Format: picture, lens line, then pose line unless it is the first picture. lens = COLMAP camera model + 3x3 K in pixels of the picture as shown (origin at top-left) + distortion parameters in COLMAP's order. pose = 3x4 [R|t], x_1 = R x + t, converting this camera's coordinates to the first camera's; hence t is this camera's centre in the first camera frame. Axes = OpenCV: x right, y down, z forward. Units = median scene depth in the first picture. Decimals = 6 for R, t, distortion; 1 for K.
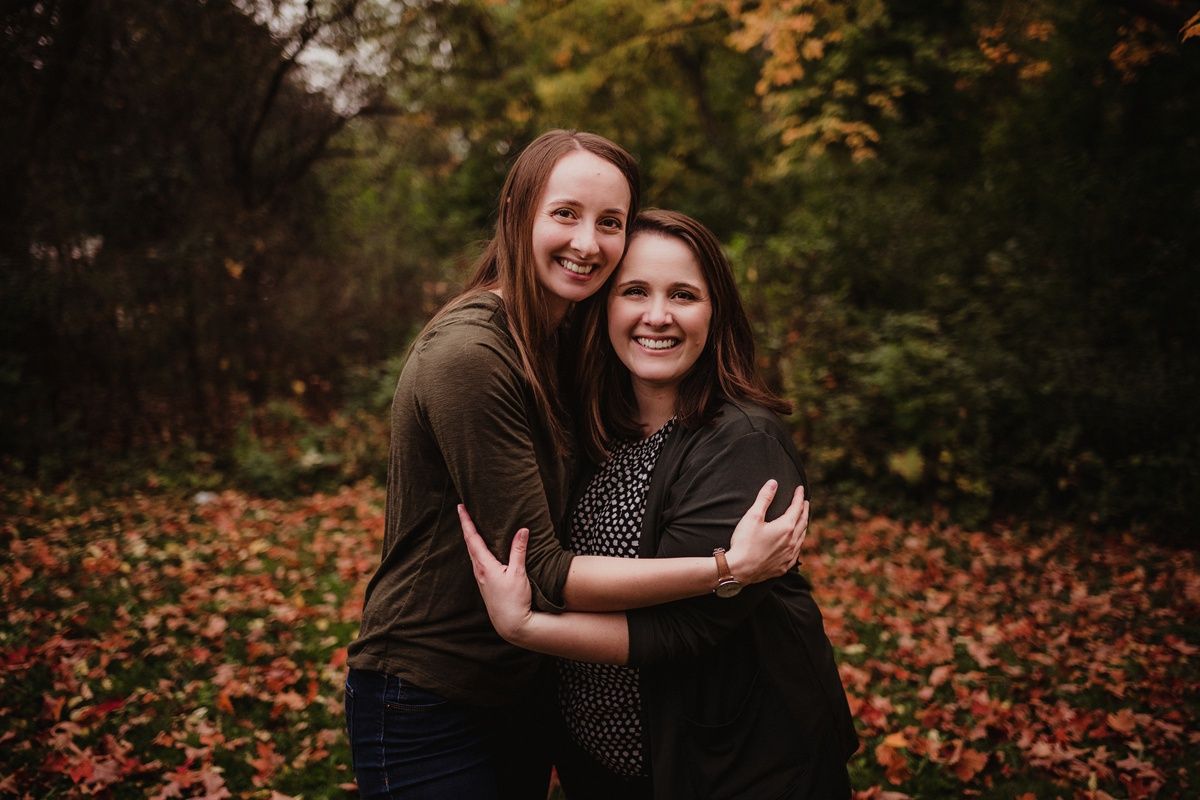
lens RADIAL K [[1183.4, 0, 583.9], [0, 1183.4, 400.7], [0, 0, 1]] dist [0.014003, -0.007974]
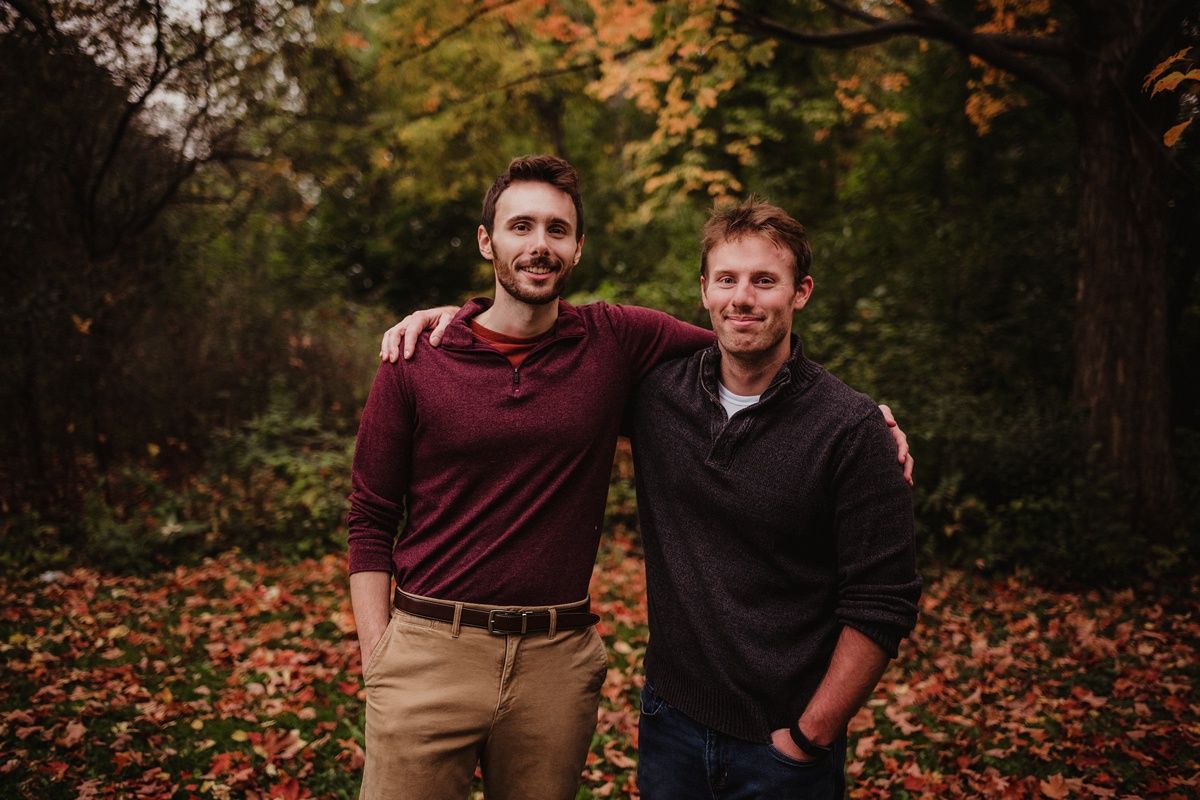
lens RADIAL K [[1183.4, 0, 583.9], [0, 1183.4, 400.7], [0, 0, 1]] dist [0.014003, -0.007974]
pose [[0.992389, -0.019382, 0.121604, -0.022647], [0.023837, 0.999093, -0.035294, -0.011787], [-0.120810, 0.037925, 0.991951, 0.040748]]
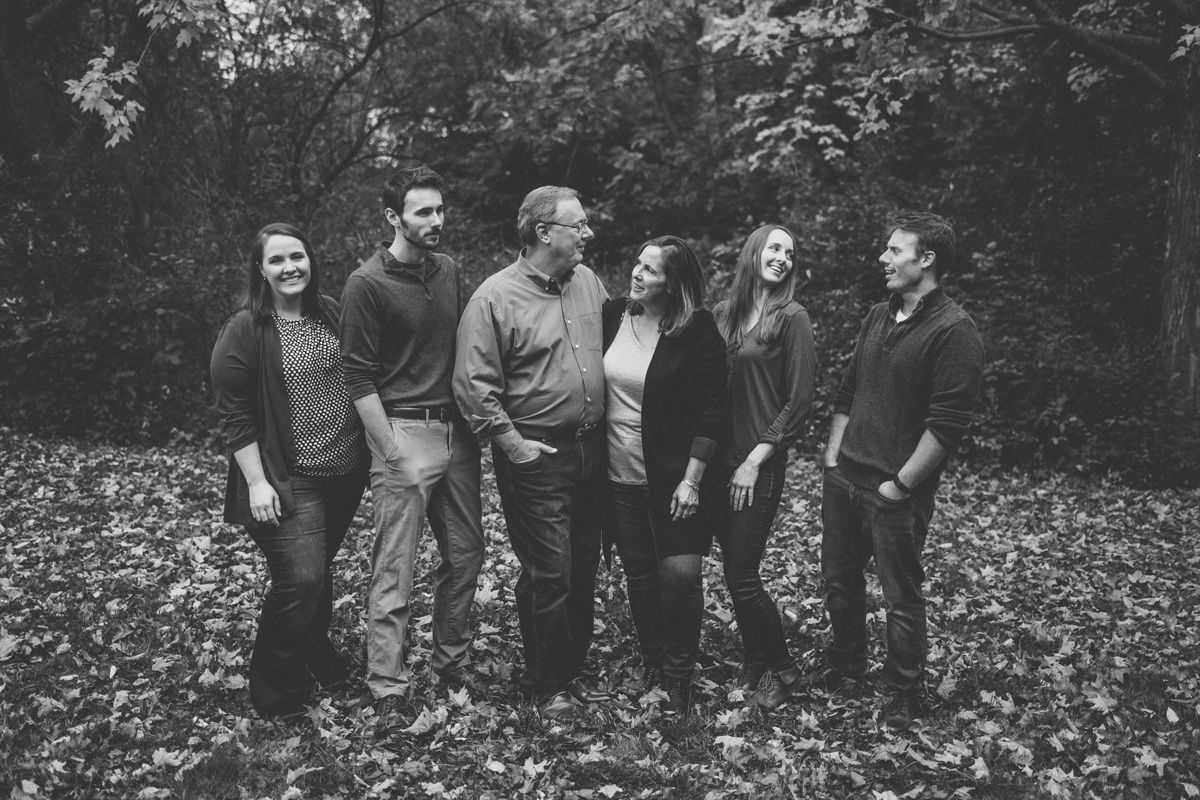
lens RADIAL K [[1282.7, 0, 620.1], [0, 1282.7, 394.5], [0, 0, 1]] dist [0.023695, 0.008372]
pose [[0.993226, -0.005712, 0.116057, -0.218396], [0.005665, 0.999984, 0.000734, 0.017670], [-0.116060, -0.000072, 0.993242, -0.309575]]
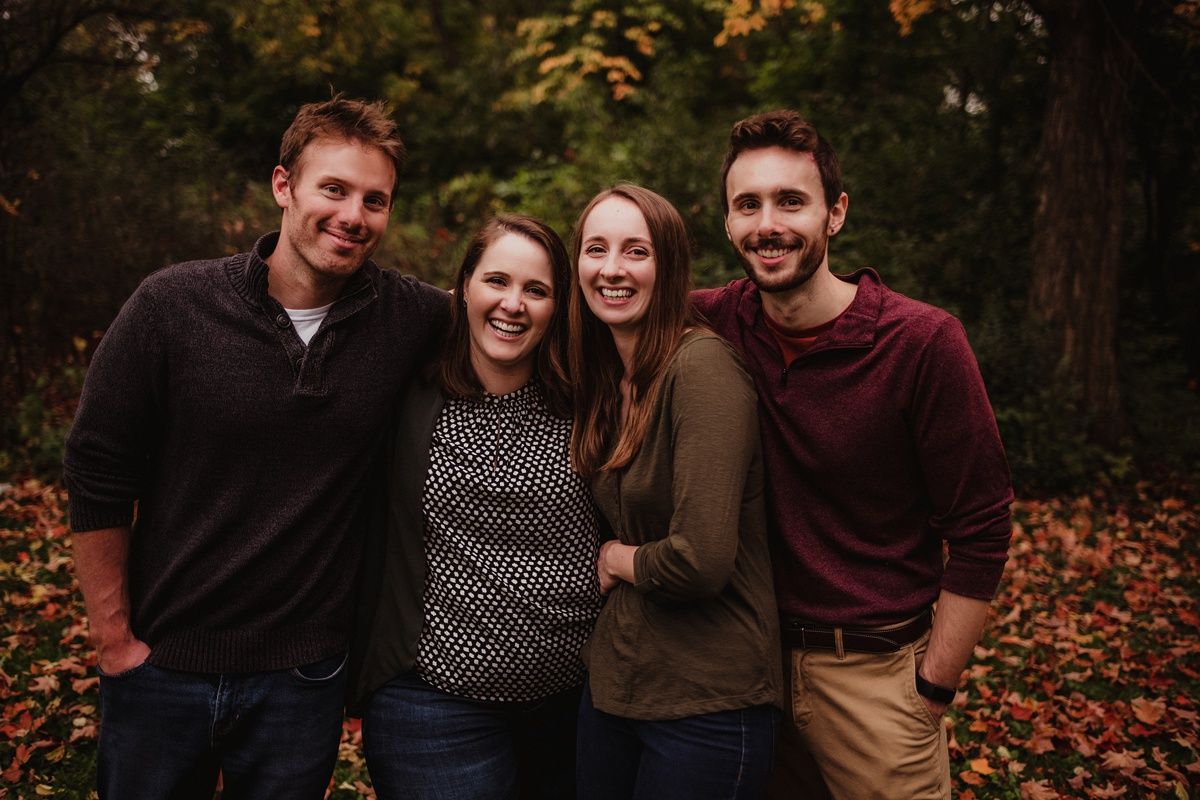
lens RADIAL K [[1185.7, 0, 600.0], [0, 1185.7, 400.0], [0, 0, 1]] dist [0.006398, -0.003370]
pose [[0.961330, -0.021020, 0.274594, -0.144235], [0.002435, 0.997693, 0.067850, -0.034294], [-0.275387, -0.064558, 0.959163, 0.104245]]
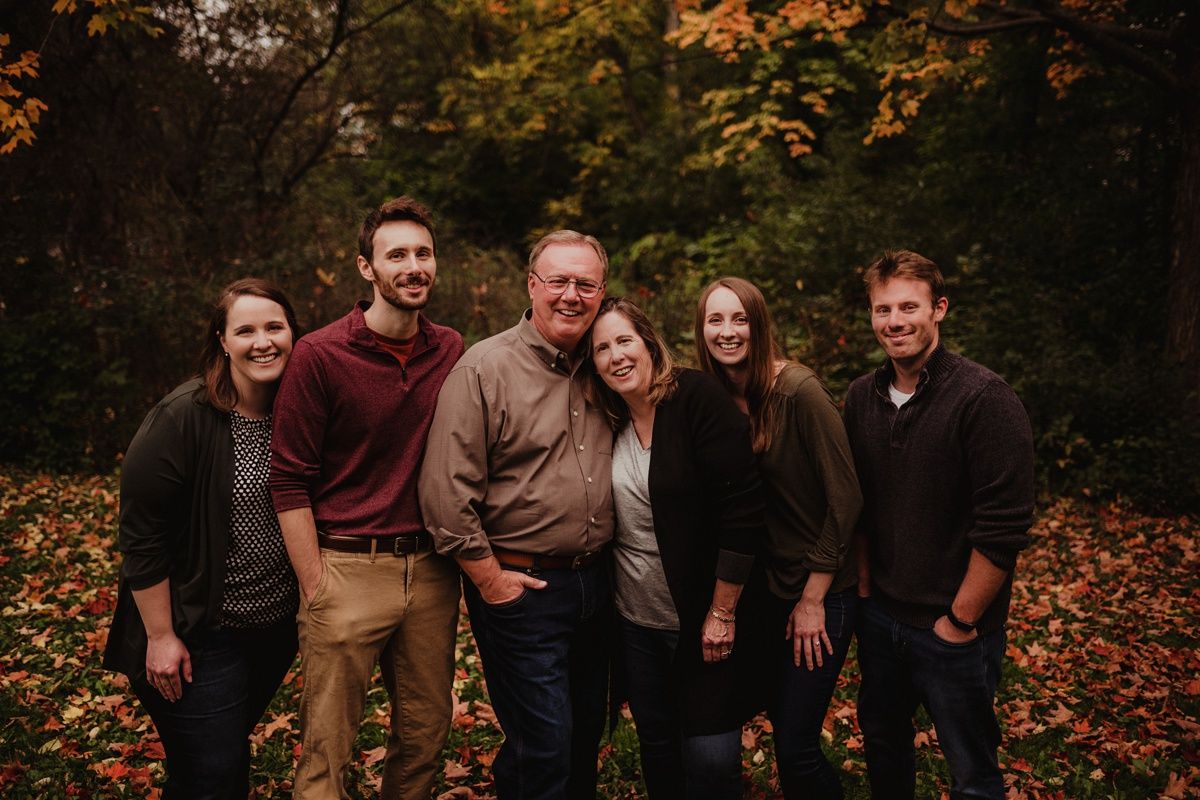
lens RADIAL K [[1183.4, 0, 583.9], [0, 1183.4, 400.7], [0, 0, 1]] dist [0.014003, -0.007974]
pose [[0.992937, -0.009693, 0.118246, -0.213256], [0.006416, 0.999586, 0.028062, -0.029378], [-0.118469, -0.027106, 0.992588, -0.118317]]
